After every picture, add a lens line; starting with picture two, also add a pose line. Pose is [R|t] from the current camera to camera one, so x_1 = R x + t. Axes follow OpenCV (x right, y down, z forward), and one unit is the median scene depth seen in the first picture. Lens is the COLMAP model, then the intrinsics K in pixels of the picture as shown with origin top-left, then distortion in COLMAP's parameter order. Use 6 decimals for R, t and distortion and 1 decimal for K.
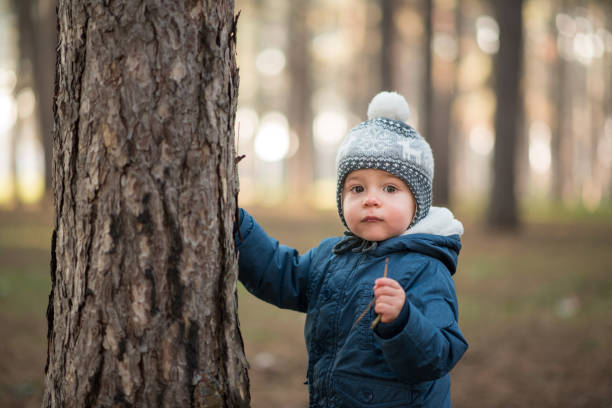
lens RADIAL K [[1485.2, 0, 309.8], [0, 1485.2, 205.3], [0, 0, 1]] dist [0.092010, 0.000000]
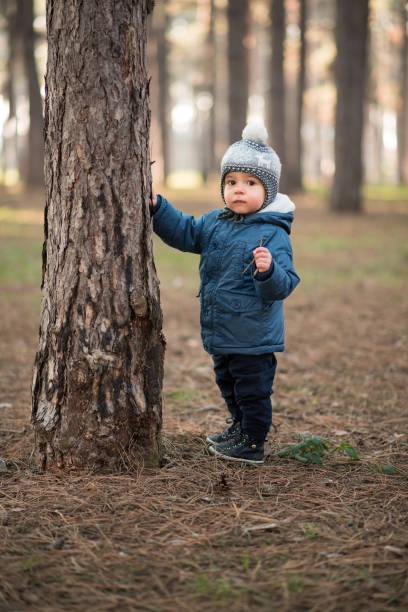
lens RADIAL K [[1485.2, 0, 203.1], [0, 1485.2, 306.6], [0, 0, 1]] dist [0.092010, 0.000000]
pose [[0.999559, -0.014163, 0.026083, -0.037351], [0.012096, 0.996897, 0.077782, 0.001130], [-0.027104, -0.077432, 0.996629, -0.770357]]
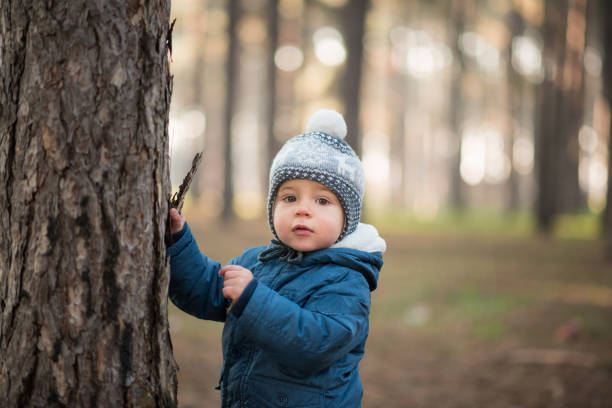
lens RADIAL K [[1485.2, 0, 308.4], [0, 1485.2, 205.4], [0, 0, 1]] dist [0.092010, 0.000000]
pose [[0.993733, 0.019690, 0.110036, -0.069263], [-0.019220, 0.999801, -0.005329, 0.000526], [-0.110119, 0.003180, 0.993913, -0.022433]]
